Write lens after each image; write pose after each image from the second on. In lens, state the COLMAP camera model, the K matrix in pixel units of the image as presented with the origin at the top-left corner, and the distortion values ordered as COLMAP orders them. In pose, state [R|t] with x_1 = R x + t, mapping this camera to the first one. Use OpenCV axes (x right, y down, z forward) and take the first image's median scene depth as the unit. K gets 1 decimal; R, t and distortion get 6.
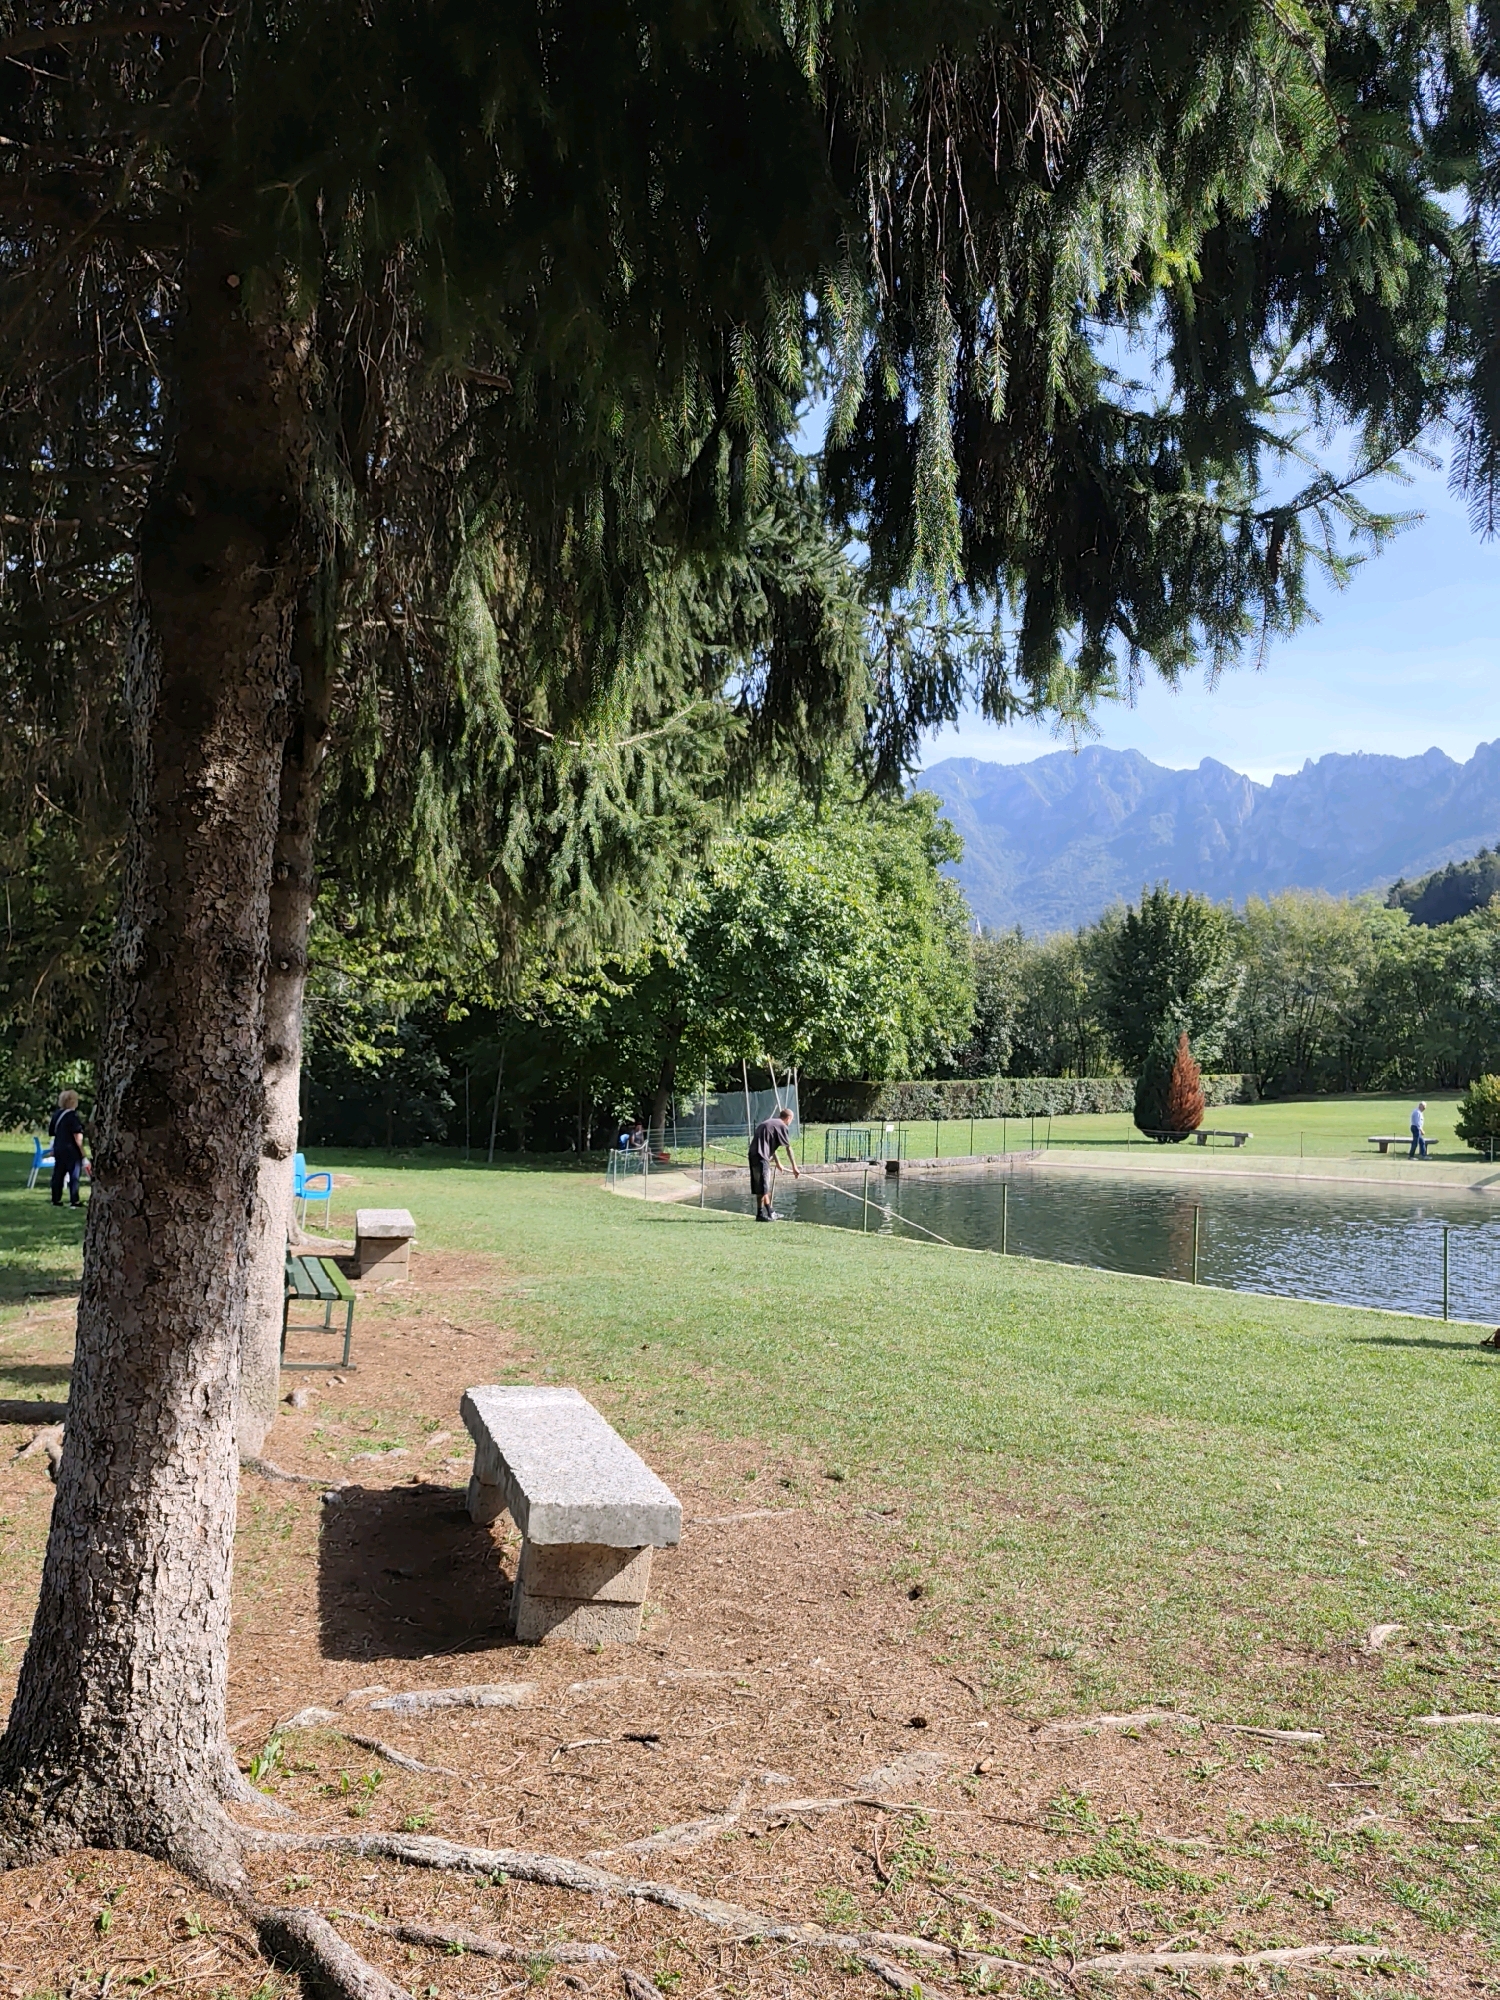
lens RADIAL K [[1634.2, 0, 746.2], [0, 1634.2, 996.3], [0, 0, 1]] dist [0.026799, -0.032835]
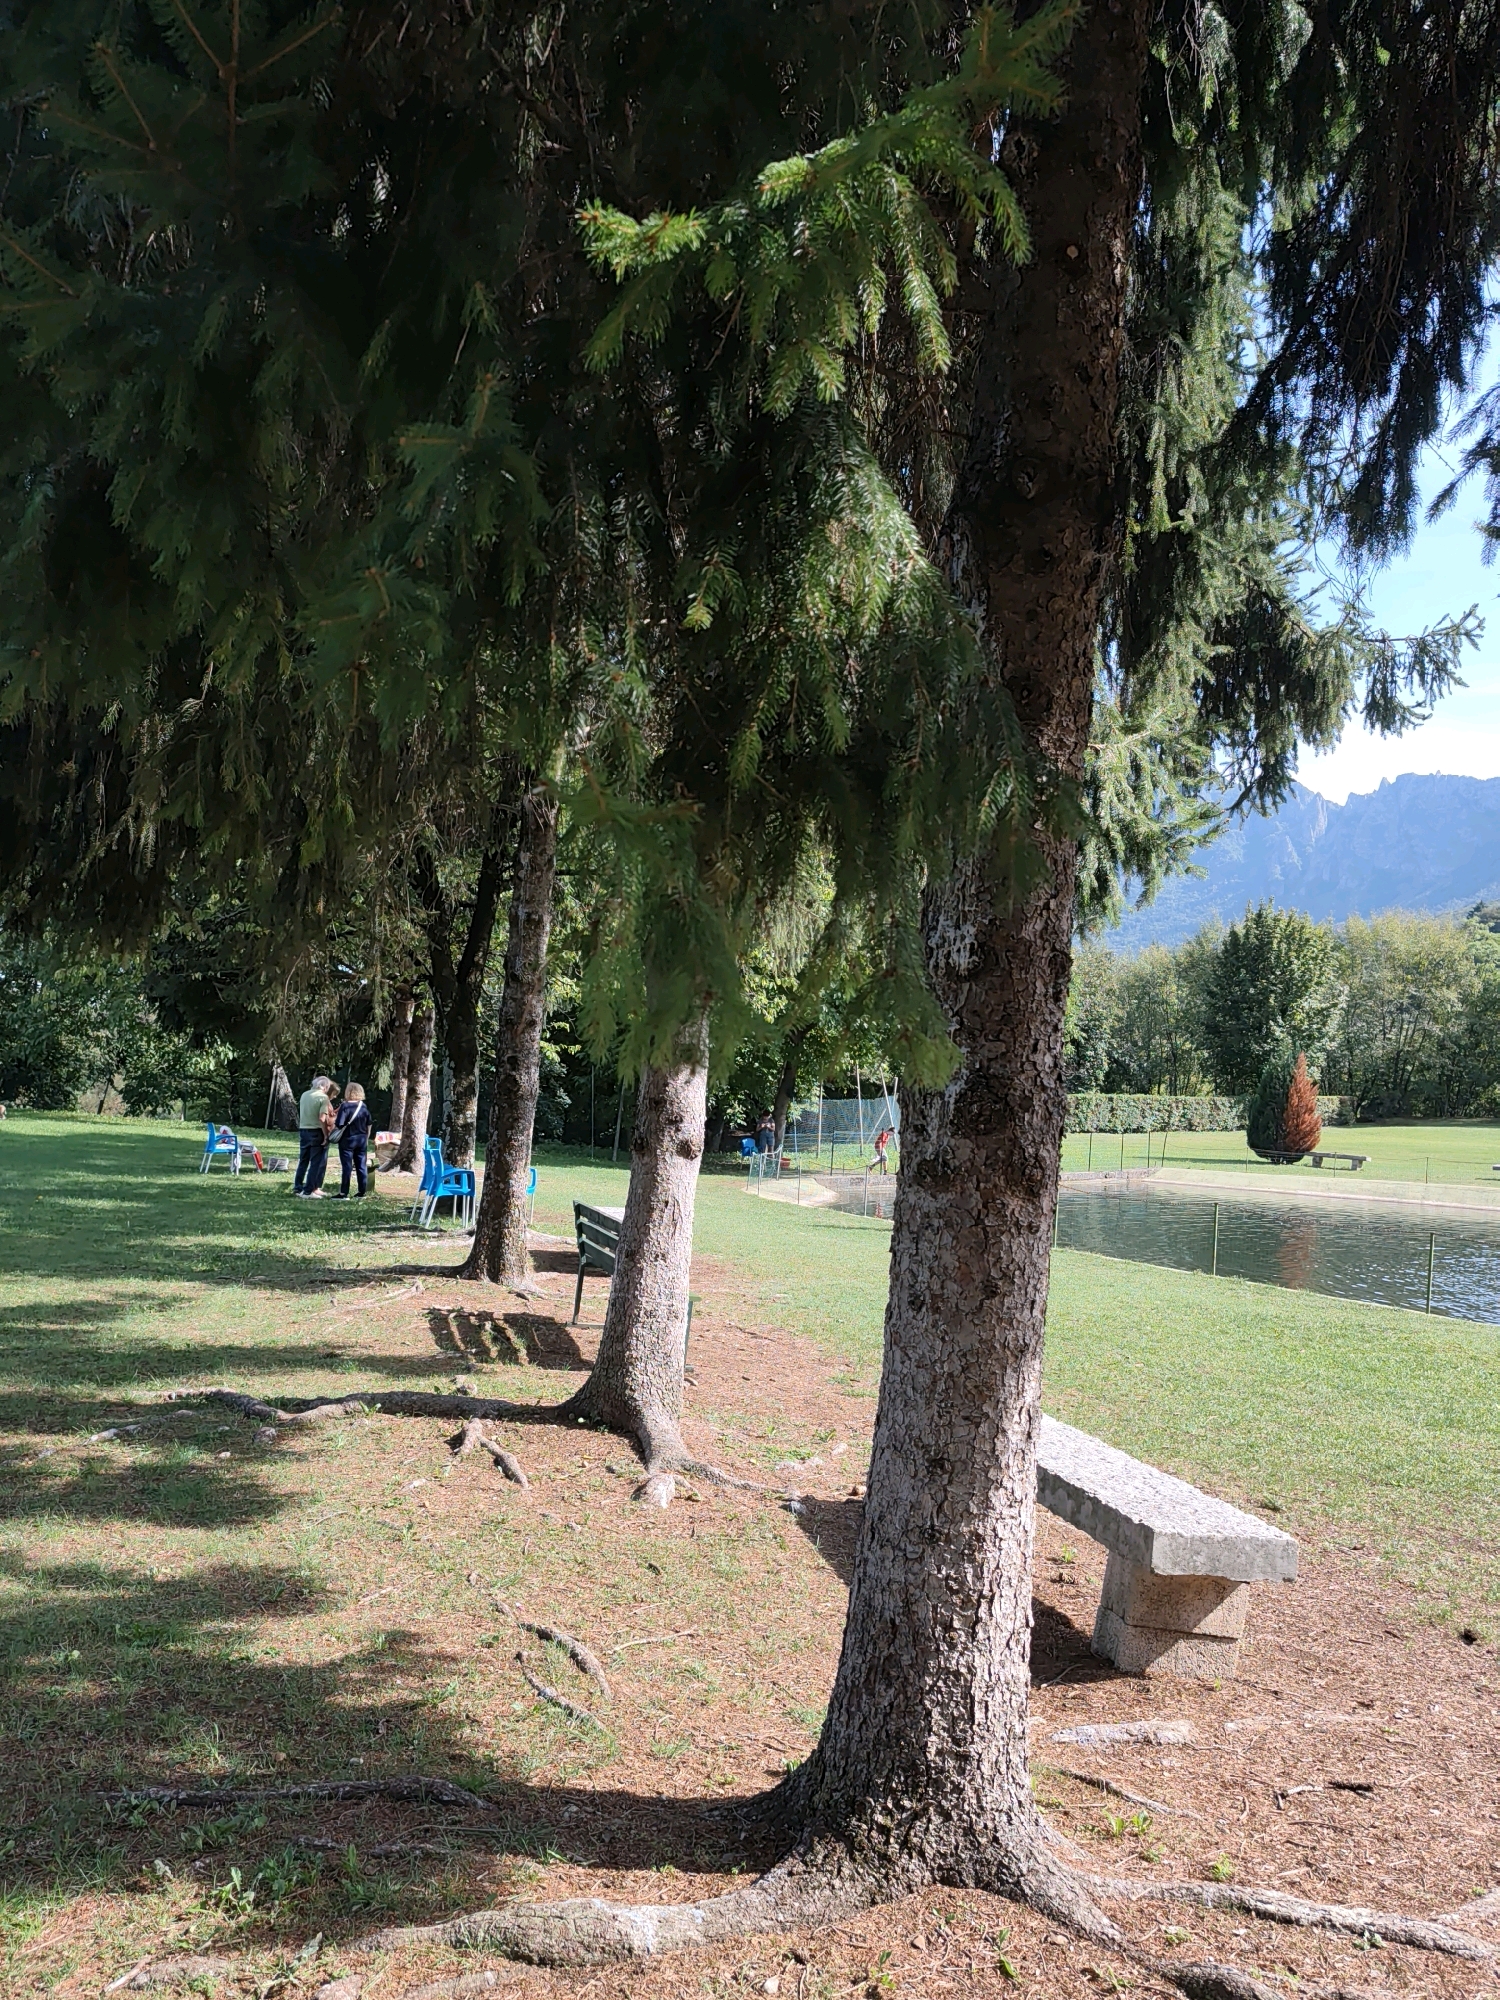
lens RADIAL K [[1634.2, 0, 757.1], [0, 1634.2, 1003.7], [0, 0, 1]] dist [0.026799, -0.032835]
pose [[0.998790, 0.028684, -0.039951, -0.456928], [-0.028630, 0.999588, 0.001922, 0.005356], [0.039990, -0.000776, 0.999200, 0.037325]]
